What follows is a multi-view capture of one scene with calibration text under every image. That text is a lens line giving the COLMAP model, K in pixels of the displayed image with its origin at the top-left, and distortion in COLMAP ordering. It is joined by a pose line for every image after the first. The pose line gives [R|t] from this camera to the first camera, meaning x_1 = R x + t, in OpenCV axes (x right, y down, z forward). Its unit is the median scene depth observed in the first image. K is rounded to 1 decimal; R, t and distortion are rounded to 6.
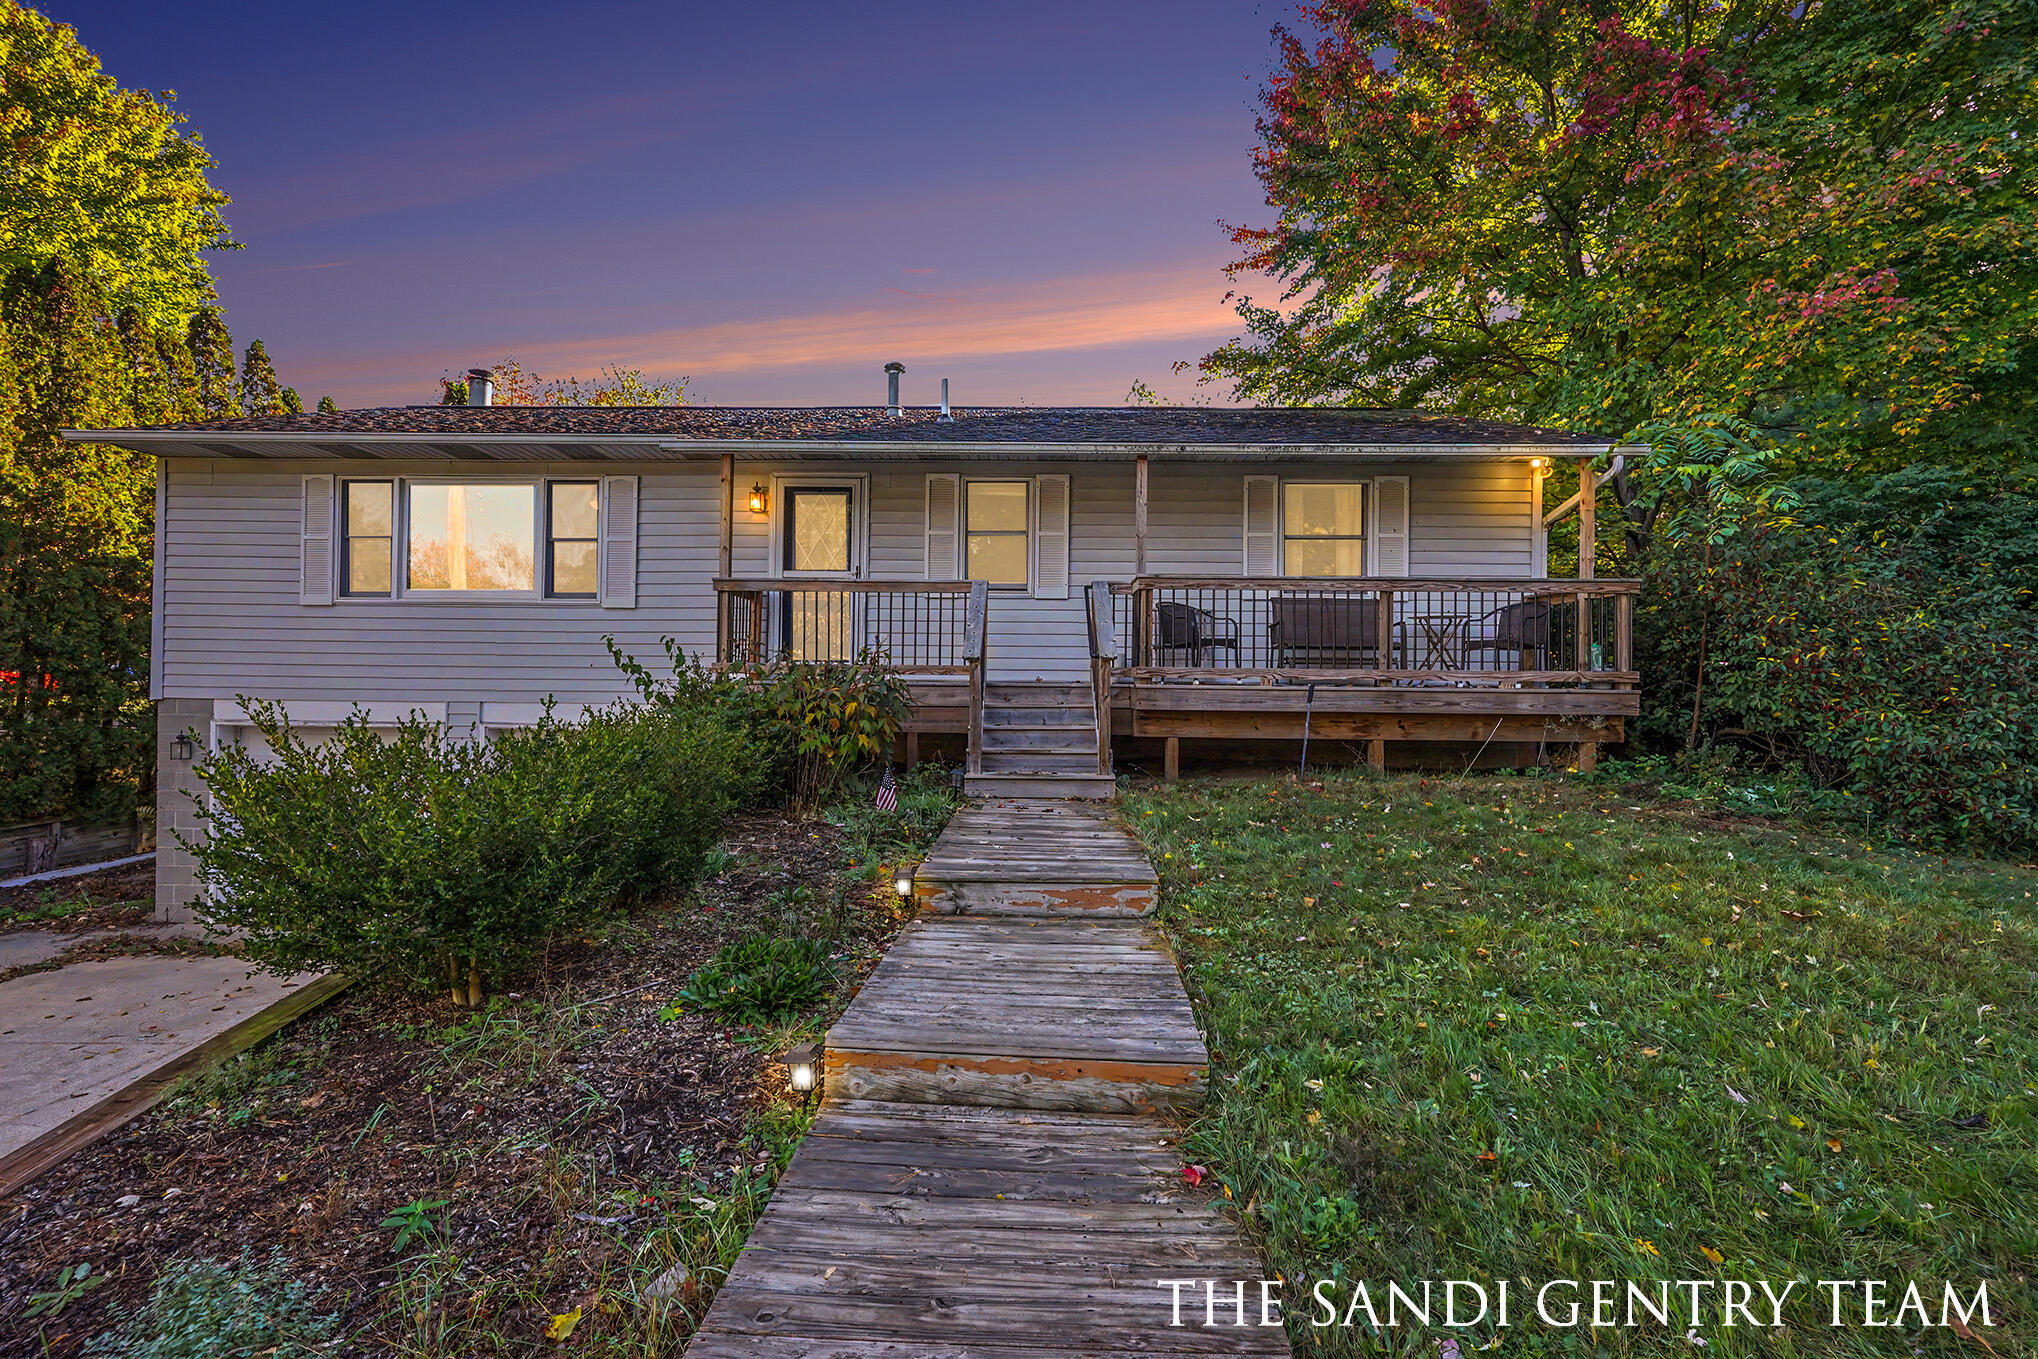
lens RADIAL K [[977.3, 0, 1021.4], [0, 977.3, 680.3], [0, 0, 1]] dist [-0.006572, 0.002349]
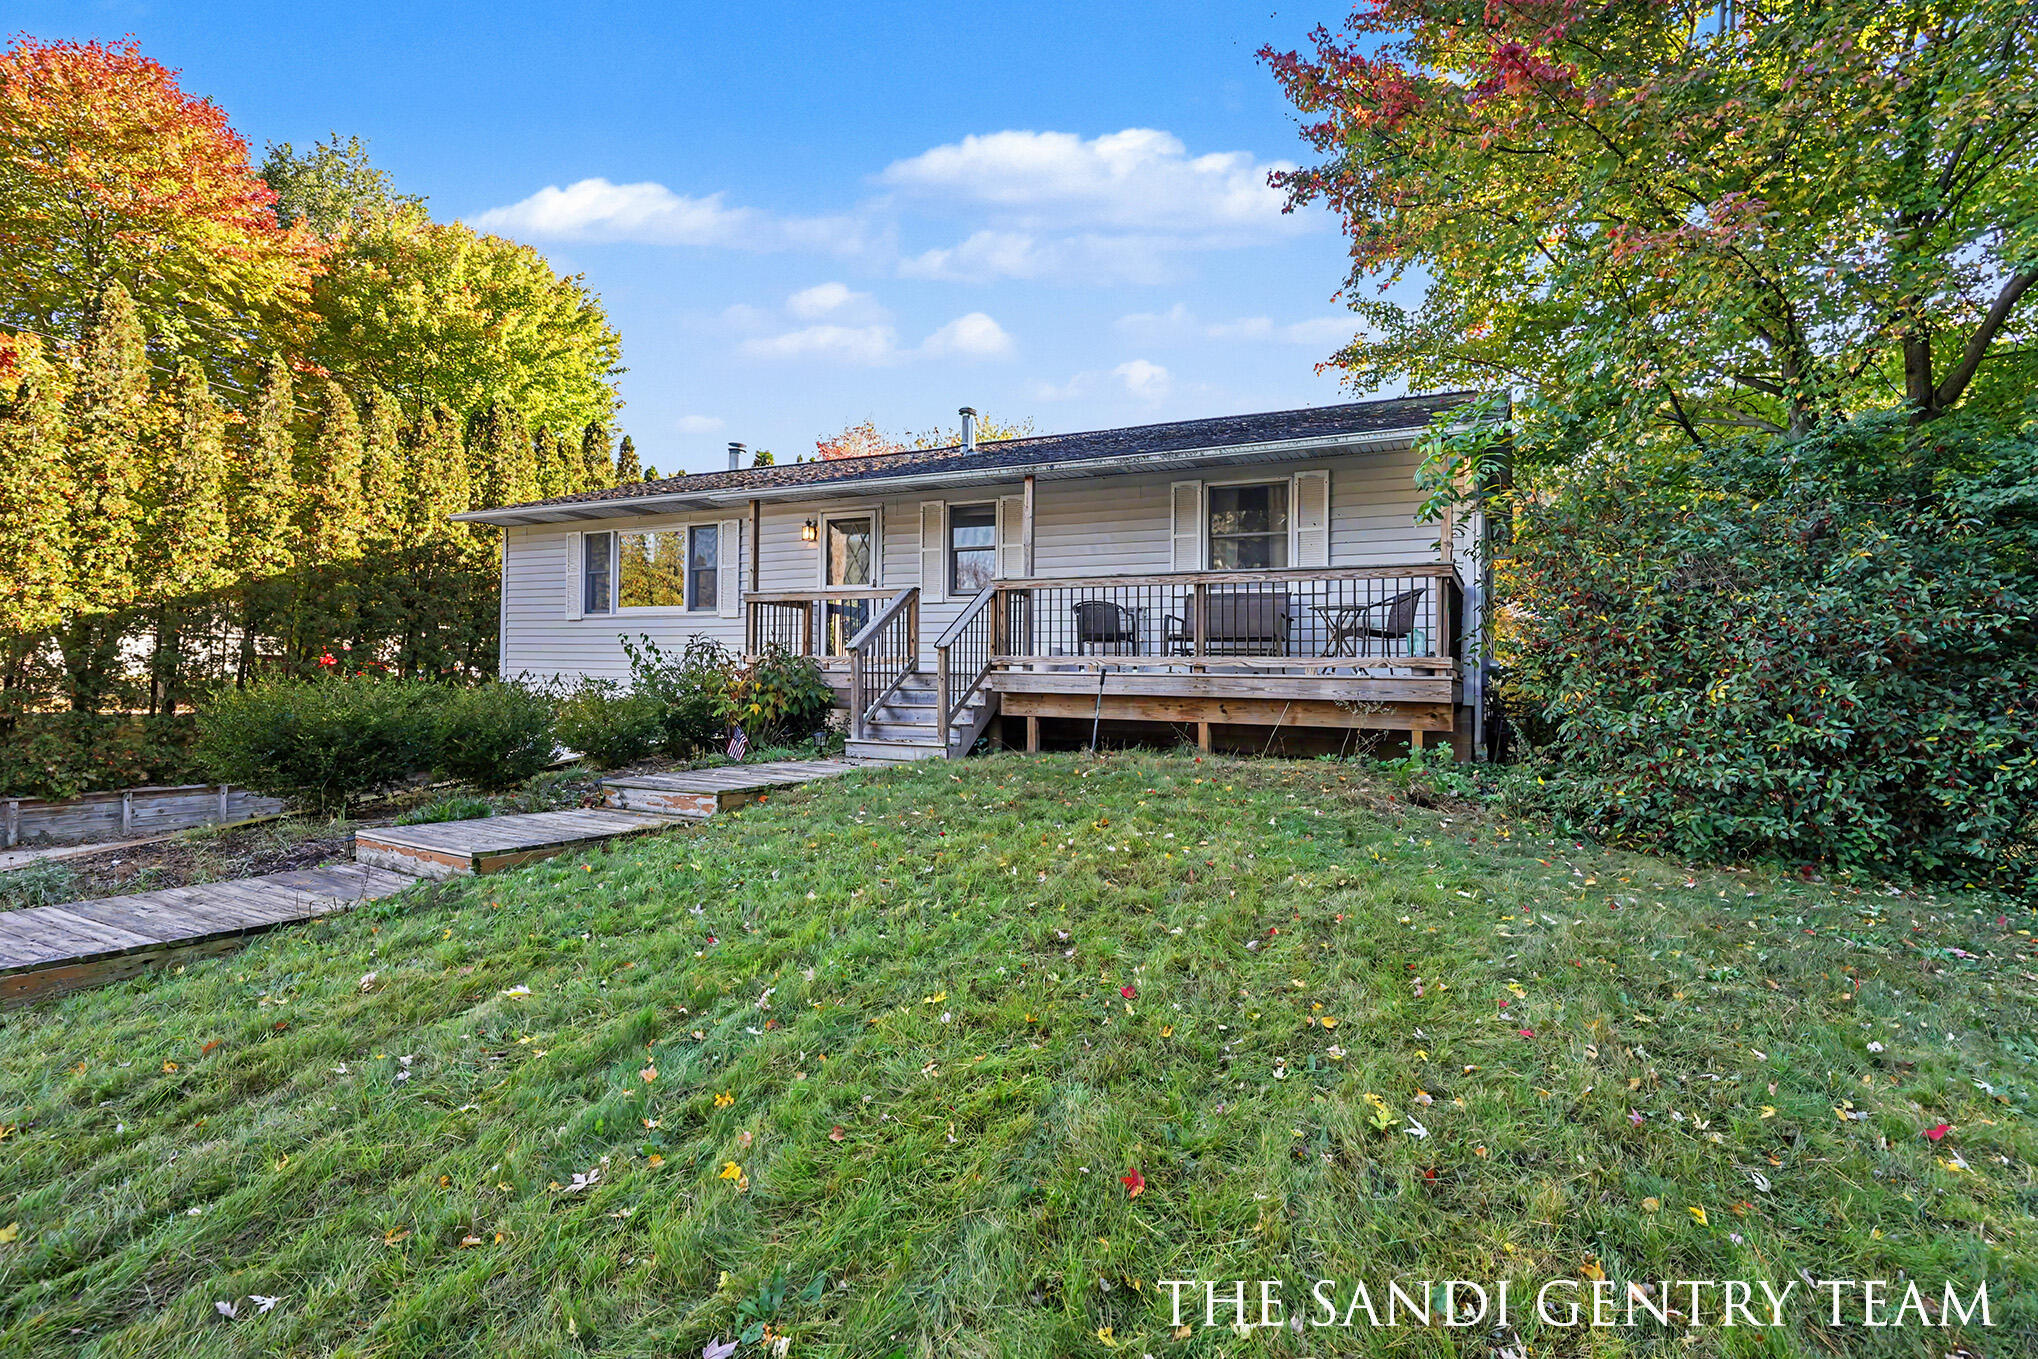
lens RADIAL K [[977.3, 0, 1033.6], [0, 977.3, 686.0], [0, 0, 1]] dist [-0.006572, 0.002349]
pose [[0.903686, 0.007954, -0.428121, 0.596229], [-0.012257, 0.999898, -0.007296, 0.028078], [0.428020, 0.011841, 0.903692, -0.044784]]
